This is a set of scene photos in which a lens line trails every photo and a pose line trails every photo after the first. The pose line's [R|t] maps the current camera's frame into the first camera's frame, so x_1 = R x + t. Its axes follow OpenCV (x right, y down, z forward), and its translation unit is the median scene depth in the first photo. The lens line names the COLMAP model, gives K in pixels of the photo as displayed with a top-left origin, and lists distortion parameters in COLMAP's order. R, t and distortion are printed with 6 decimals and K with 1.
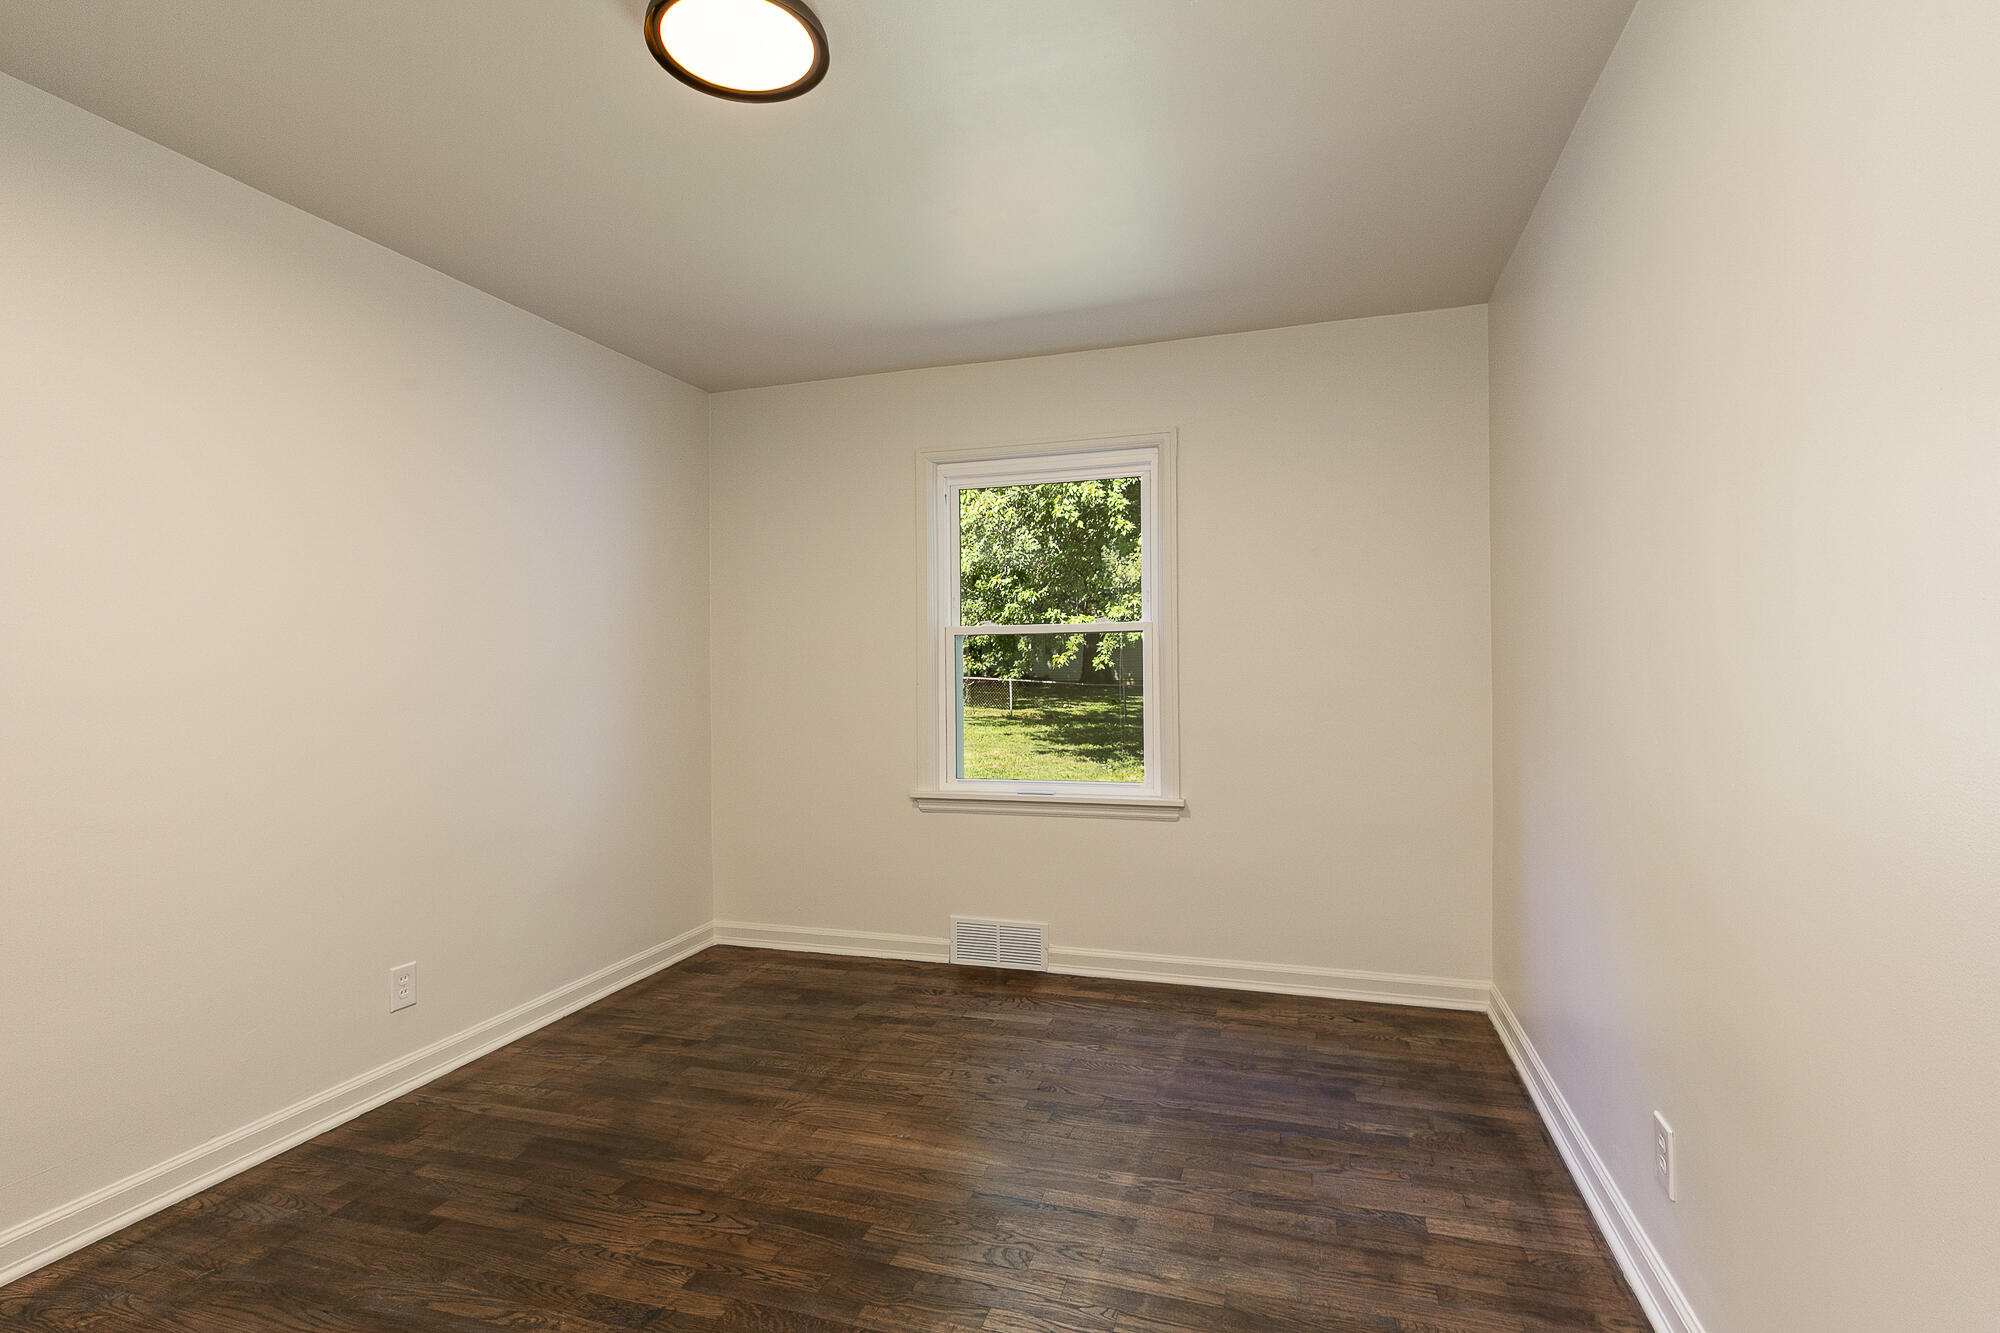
lens RADIAL K [[961.1, 0, 1005.1], [0, 961.1, 661.4], [0, 0, 1]] dist [0.017012, 0.000202]
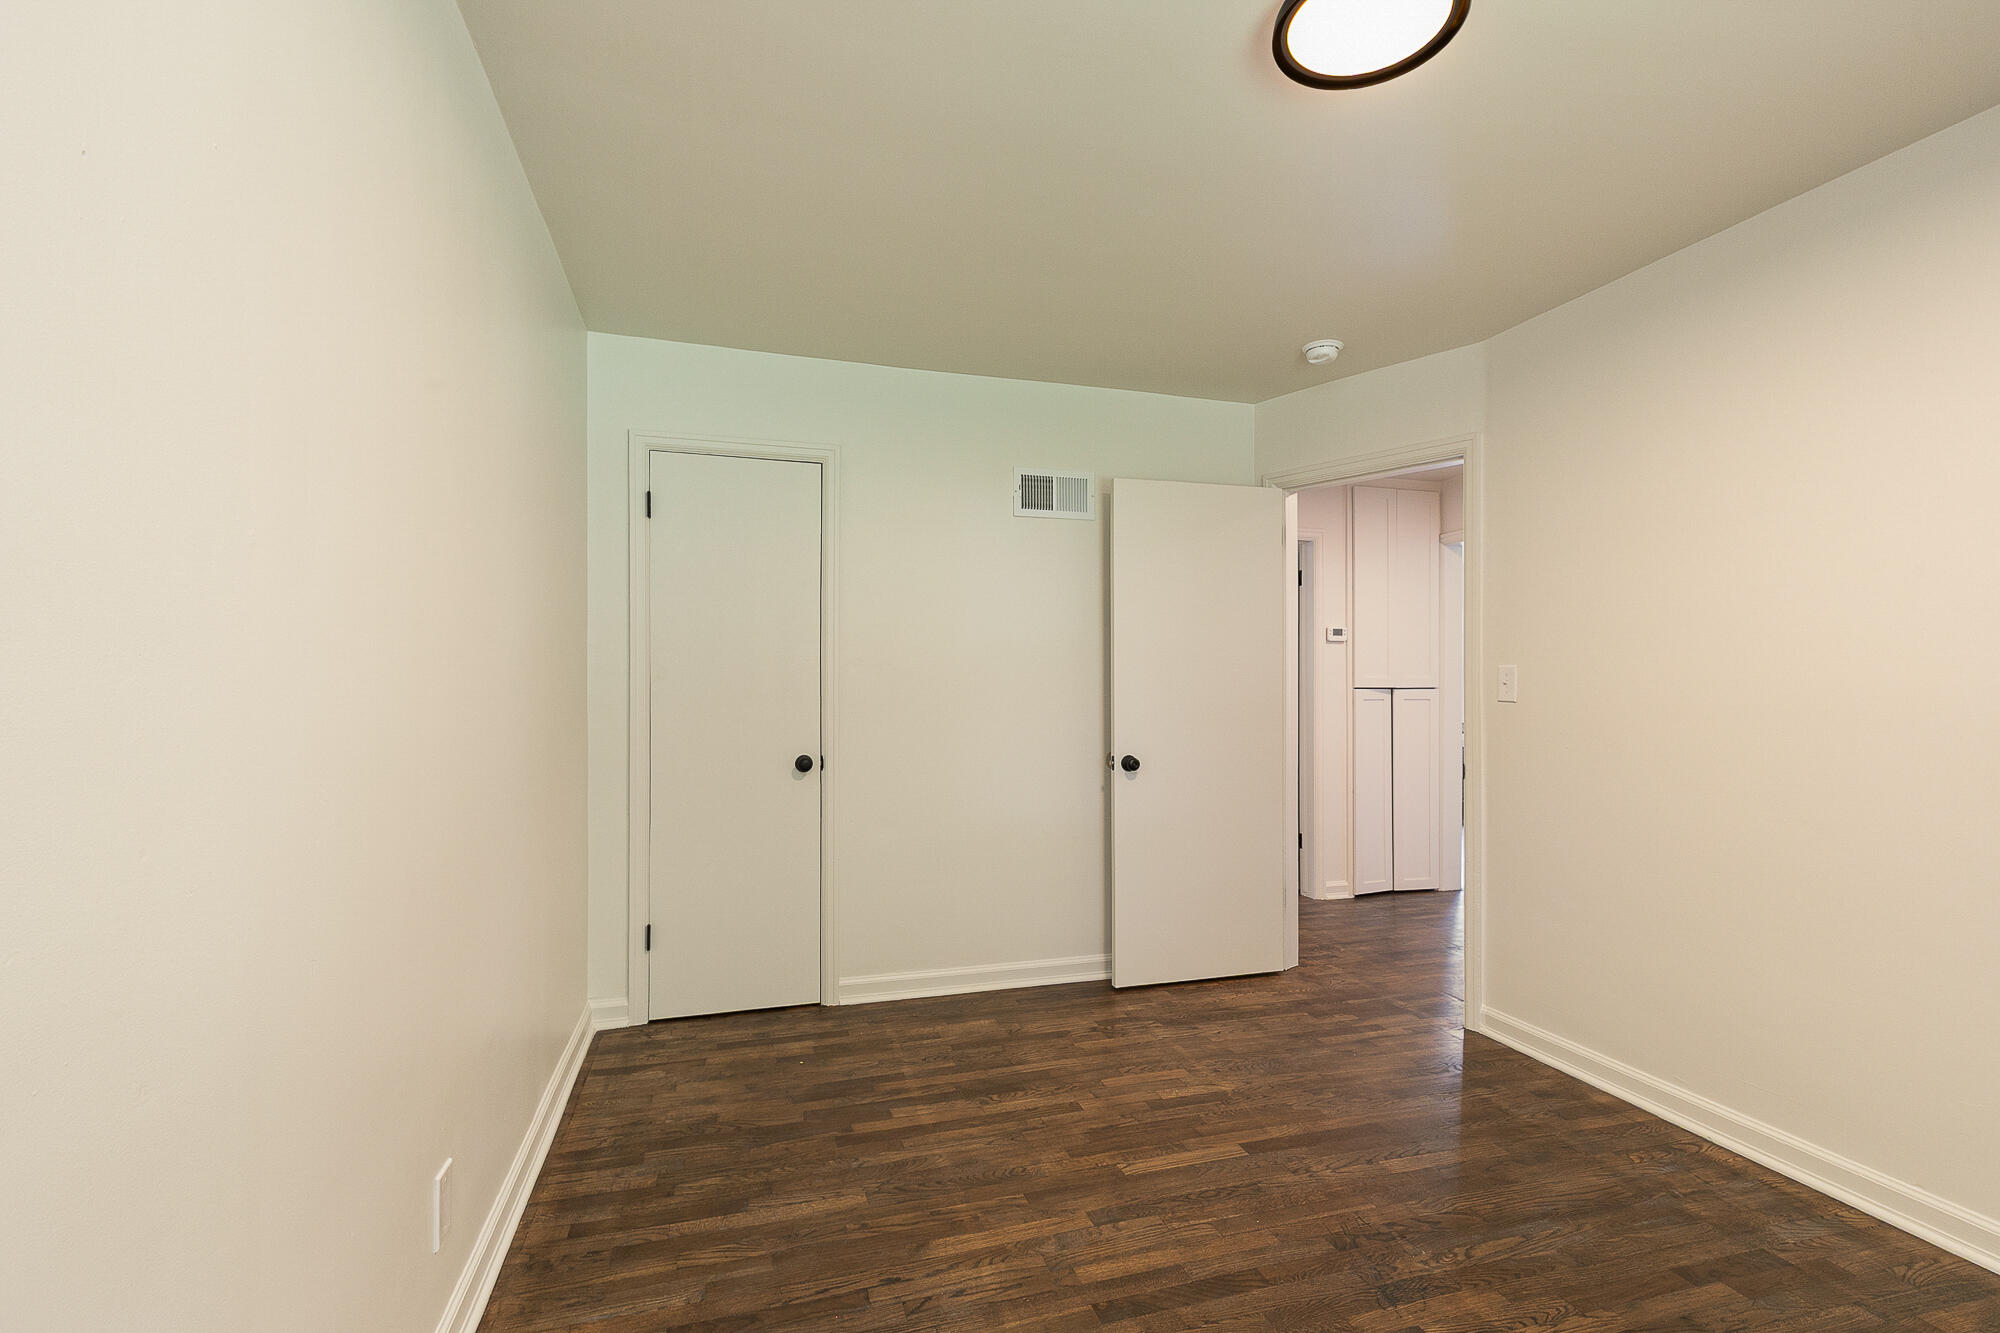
lens RADIAL K [[961.1, 0, 991.9], [0, 961.1, 675.7], [0, 0, 1]] dist [0.017012, 0.000202]
pose [[-0.816333, 0.013003, -0.577435, 0.535757], [0.011381, 0.999915, 0.006428, -0.034183], [0.577469, -0.001324, -0.816412, 1.405364]]
